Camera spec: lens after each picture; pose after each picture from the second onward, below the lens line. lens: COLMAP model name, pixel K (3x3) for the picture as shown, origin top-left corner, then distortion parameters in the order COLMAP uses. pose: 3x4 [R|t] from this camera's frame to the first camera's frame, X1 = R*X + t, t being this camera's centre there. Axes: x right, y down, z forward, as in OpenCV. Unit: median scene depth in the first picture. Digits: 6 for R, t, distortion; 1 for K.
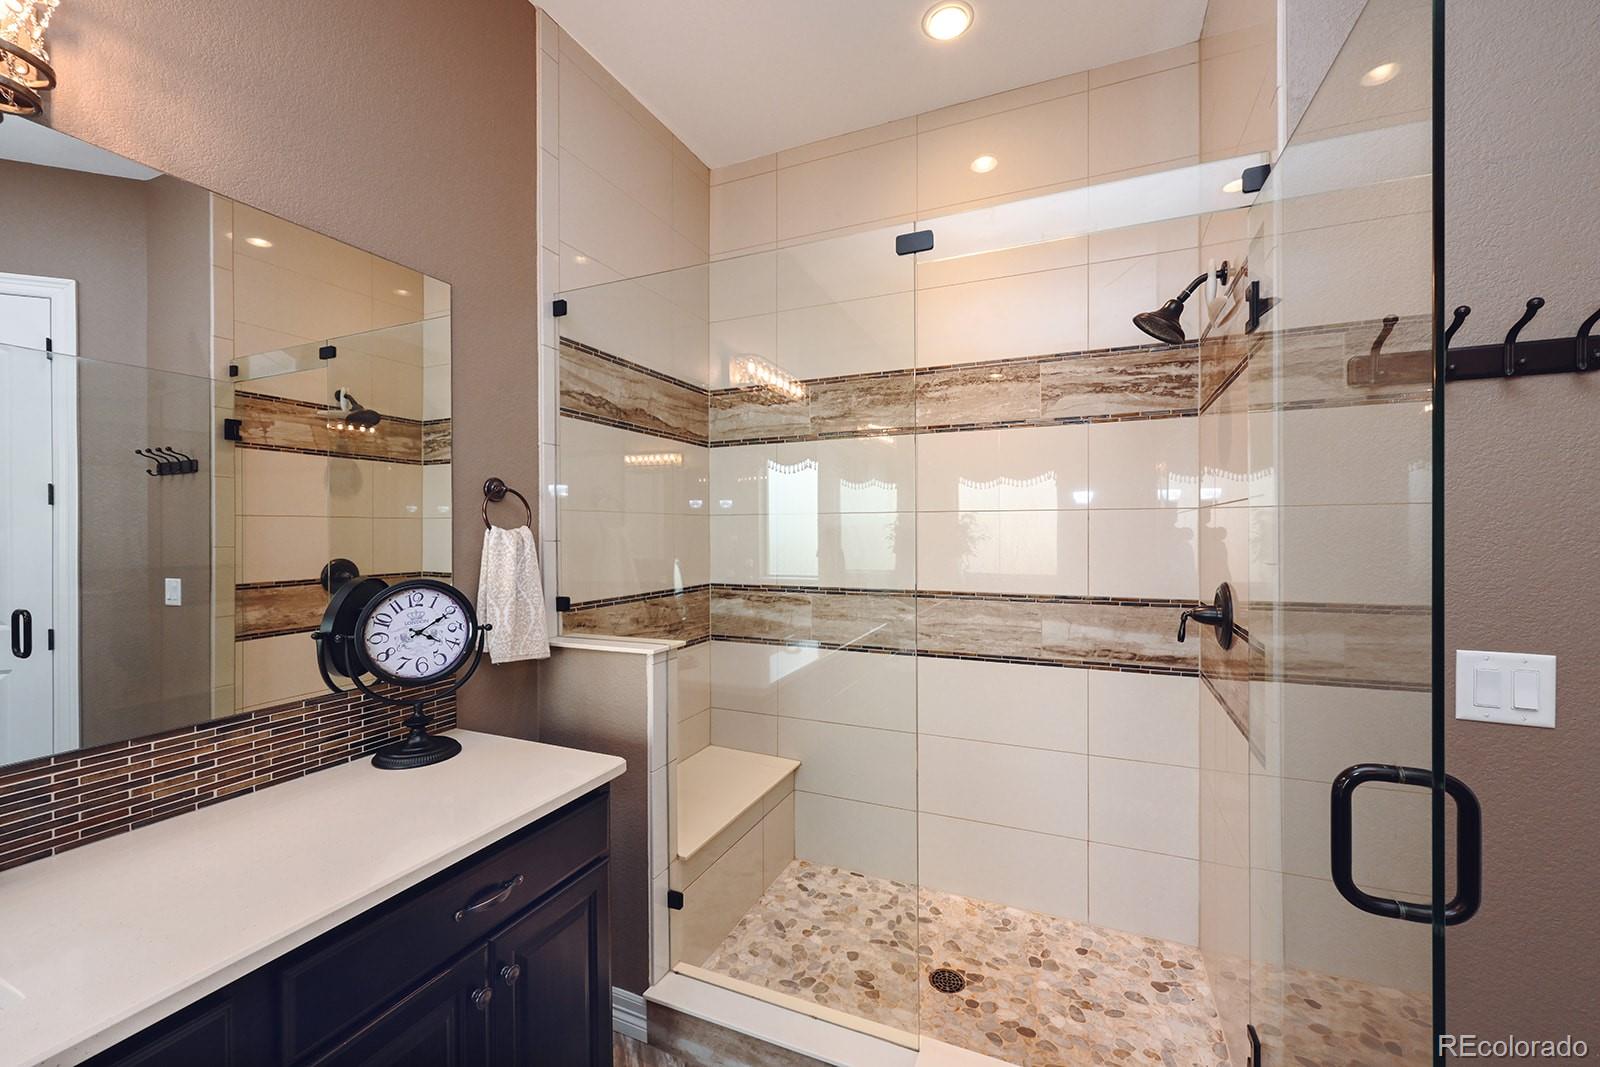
lens RADIAL K [[652.4, 0, 808.8], [0, 652.4, 543.5], [0, 0, 1]] dist [-0.002731, 0.000482]
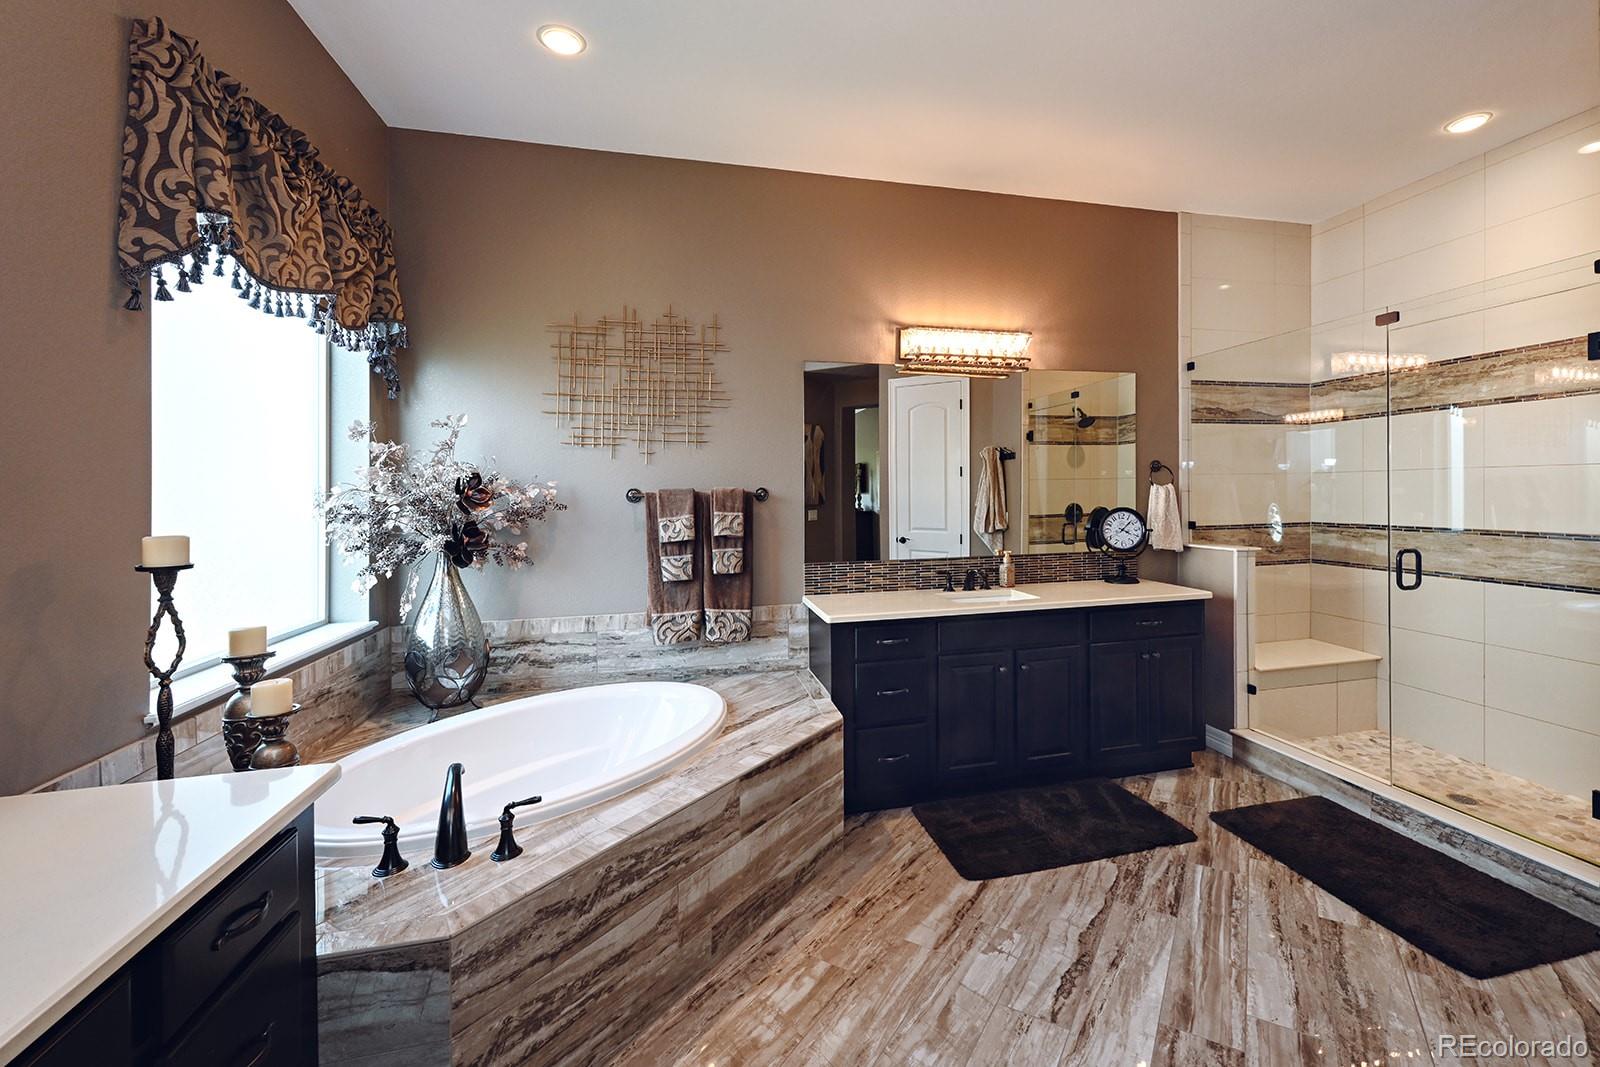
lens RADIAL K [[652.4, 0, 877.7], [0, 652.4, 498.6], [0, 0, 1]] dist [-0.002731, 0.000482]
pose [[0.641784, 0.003564, -0.766878, 0.399474], [-0.001505, 0.999993, 0.003388, 0.009790], [0.766884, -0.001020, 0.641784, -0.742708]]
